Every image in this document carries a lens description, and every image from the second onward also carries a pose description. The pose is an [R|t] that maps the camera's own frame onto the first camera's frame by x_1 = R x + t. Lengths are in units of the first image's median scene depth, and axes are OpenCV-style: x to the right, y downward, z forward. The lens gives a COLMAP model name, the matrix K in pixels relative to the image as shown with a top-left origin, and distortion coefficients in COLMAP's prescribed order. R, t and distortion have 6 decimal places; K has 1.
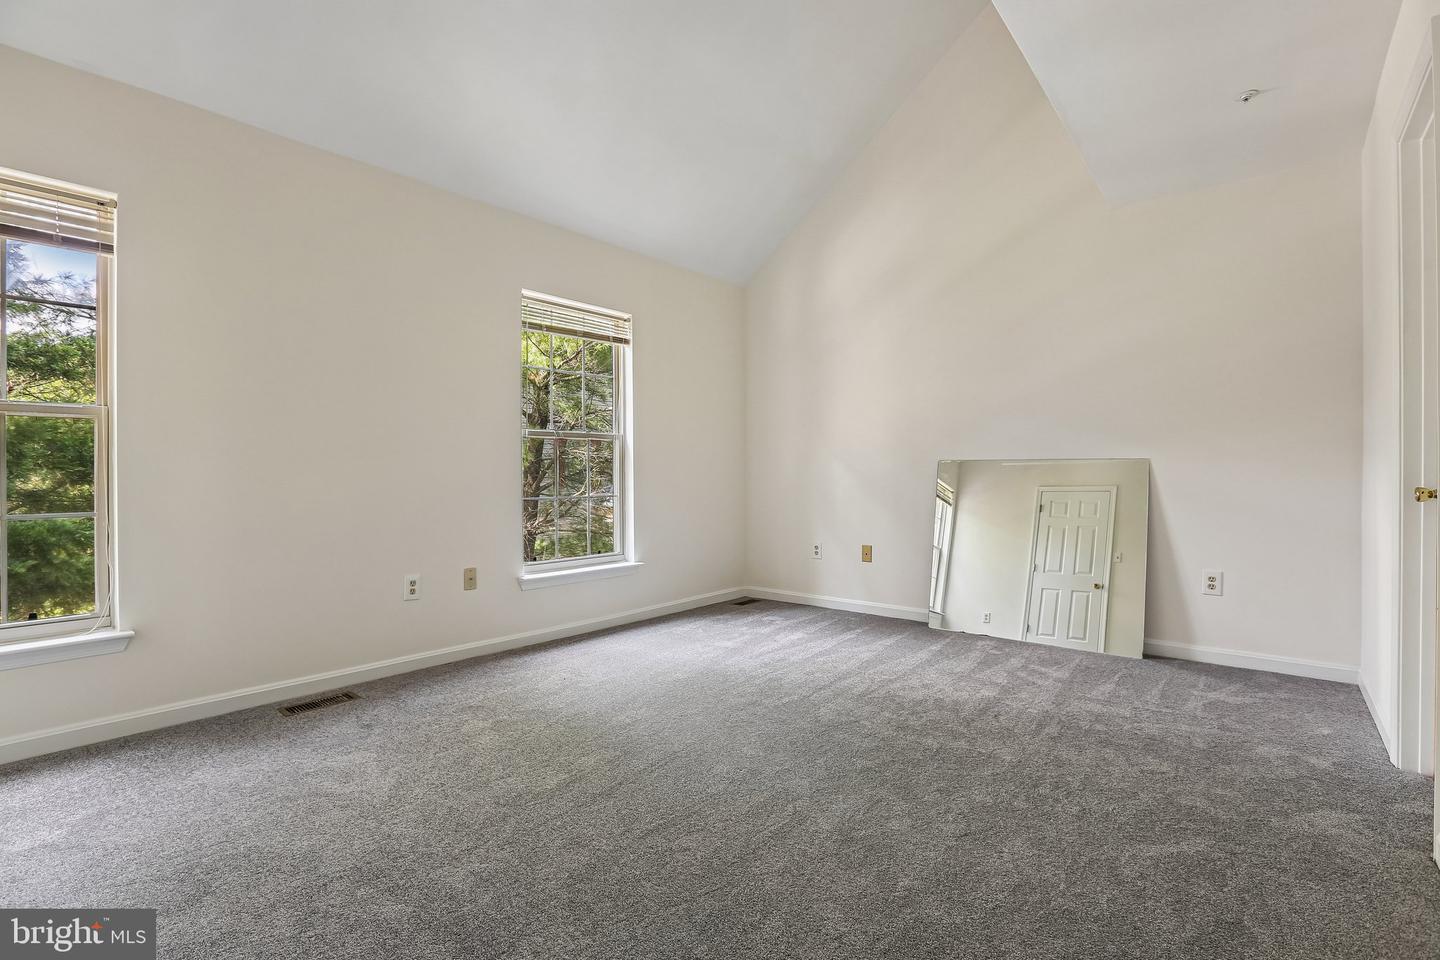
lens RADIAL K [[662.8, 0, 720.0], [0, 662.8, 480.0], [0, 0, 1]] dist [-0.055306, 0.018257]
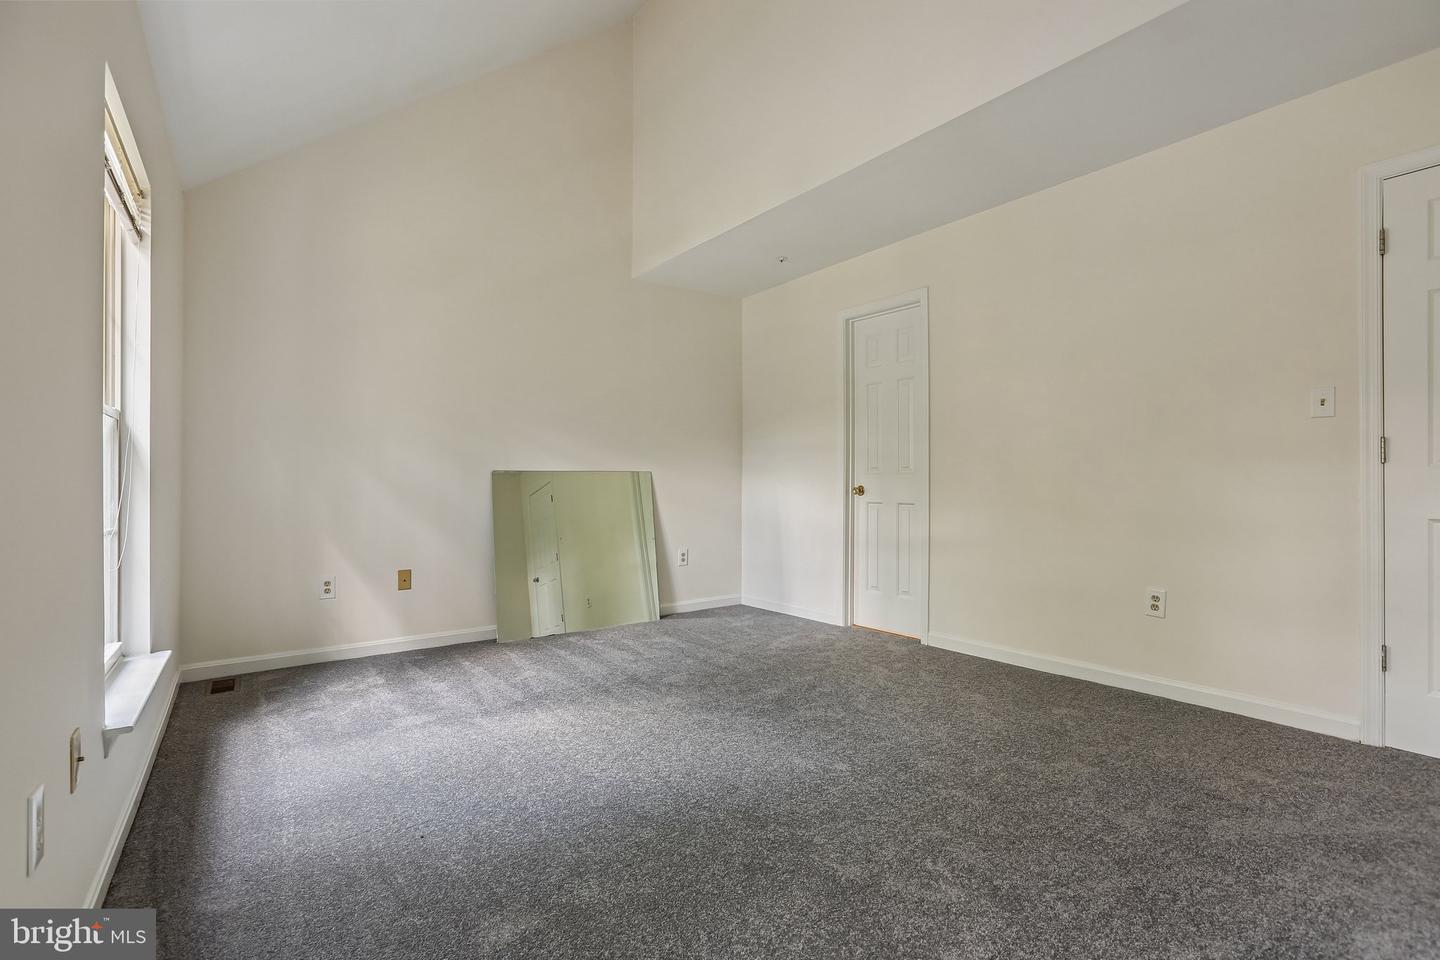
lens RADIAL K [[662.8, 0, 720.0], [0, 662.8, 480.0], [0, 0, 1]] dist [-0.055306, 0.018257]
pose [[0.238398, 0.002289, 0.971165, -0.648062], [0.017728, 0.999820, -0.006708, -0.004317], [-0.971006, 0.018816, 0.238314, 0.534489]]
